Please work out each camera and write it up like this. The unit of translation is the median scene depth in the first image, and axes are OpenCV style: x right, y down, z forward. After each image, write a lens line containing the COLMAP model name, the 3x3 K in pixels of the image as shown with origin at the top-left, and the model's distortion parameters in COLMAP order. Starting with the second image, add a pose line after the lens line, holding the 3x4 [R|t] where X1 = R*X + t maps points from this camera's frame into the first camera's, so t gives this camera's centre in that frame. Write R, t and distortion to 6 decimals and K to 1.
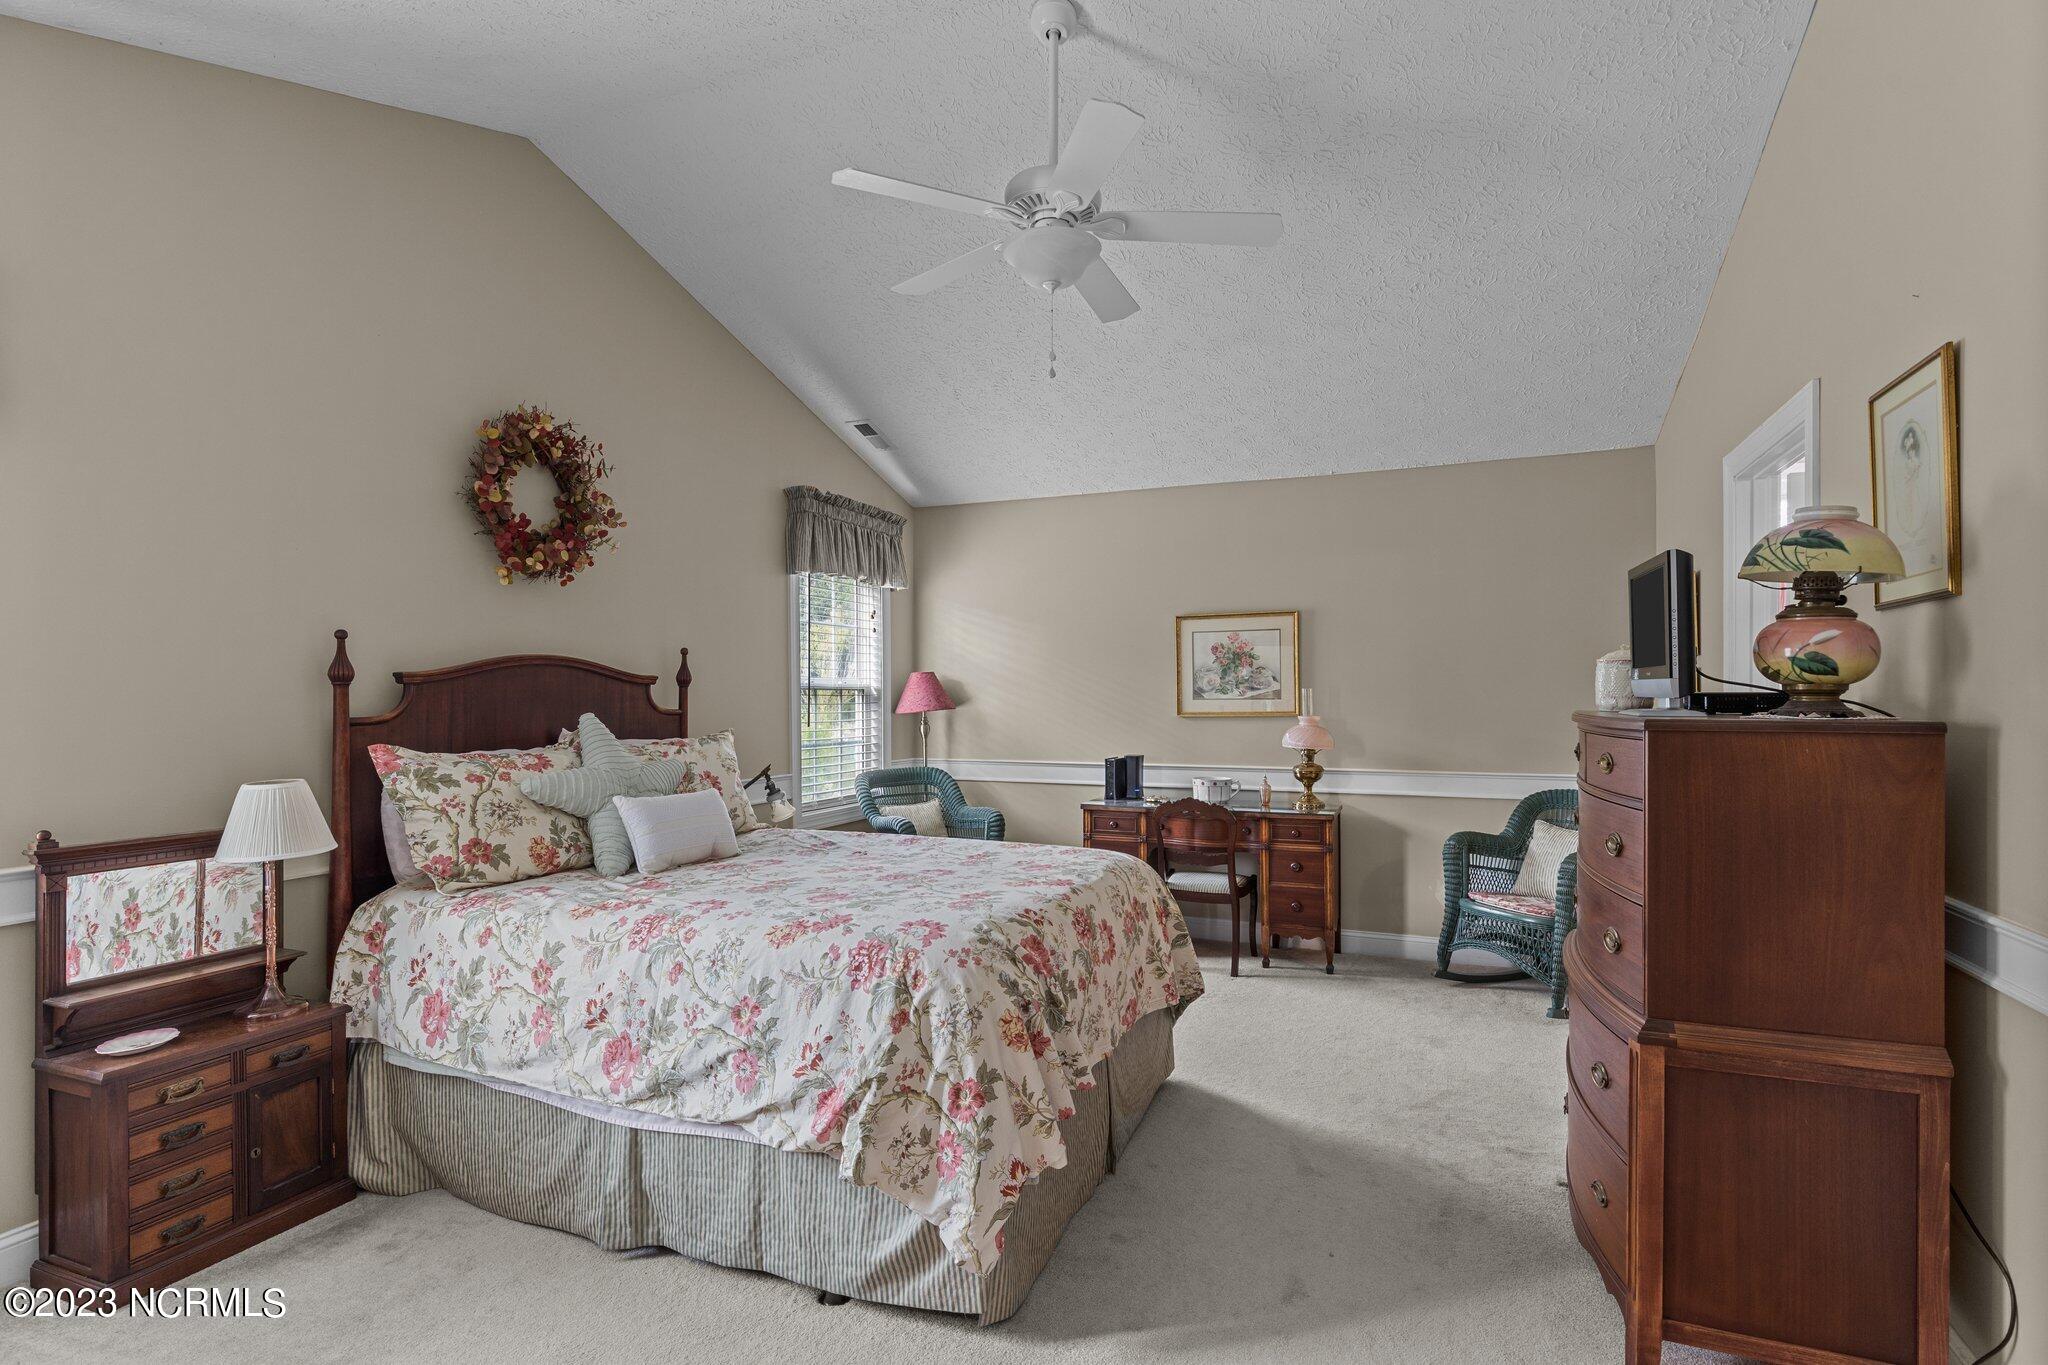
lens RADIAL K [[1014.0, 0, 1032.6], [0, 1014.0, 684.5], [0, 0, 1]] dist [0.002128, -0.000130]
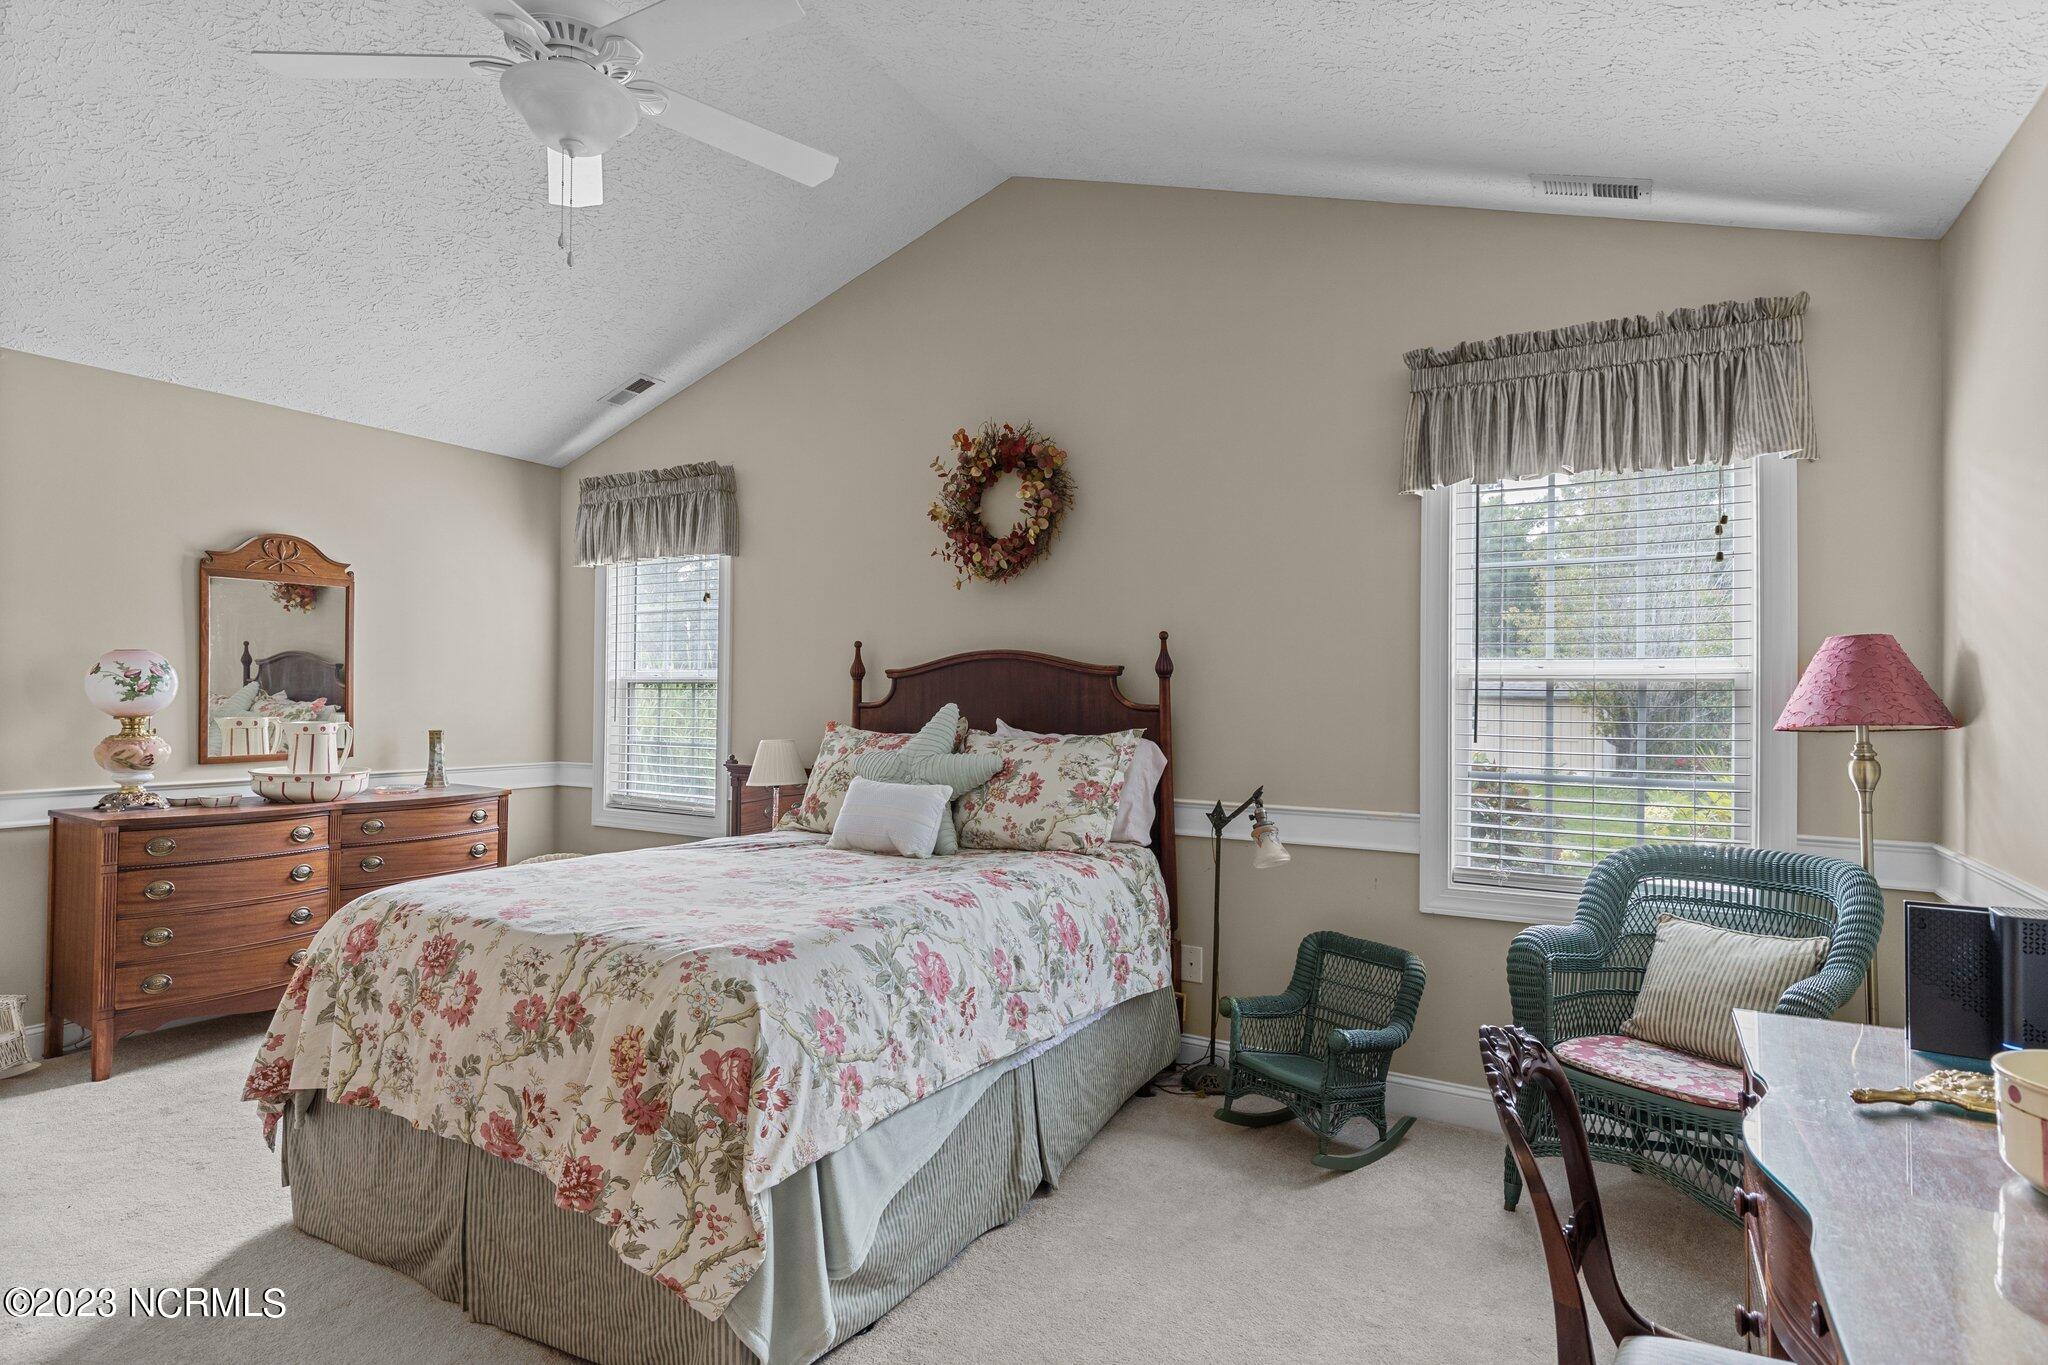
lens RADIAL K [[1065.9, 0, 1024.0], [0, 1065.9, 682.5], [0, 0, 1]] dist [0.001002, 0.000066]
pose [[-0.155690, -0.004282, -0.987797, 0.578698], [0.005828, 0.999969, -0.005253, 0.010657], [0.987789, -0.006575, -0.155660, 1.097265]]
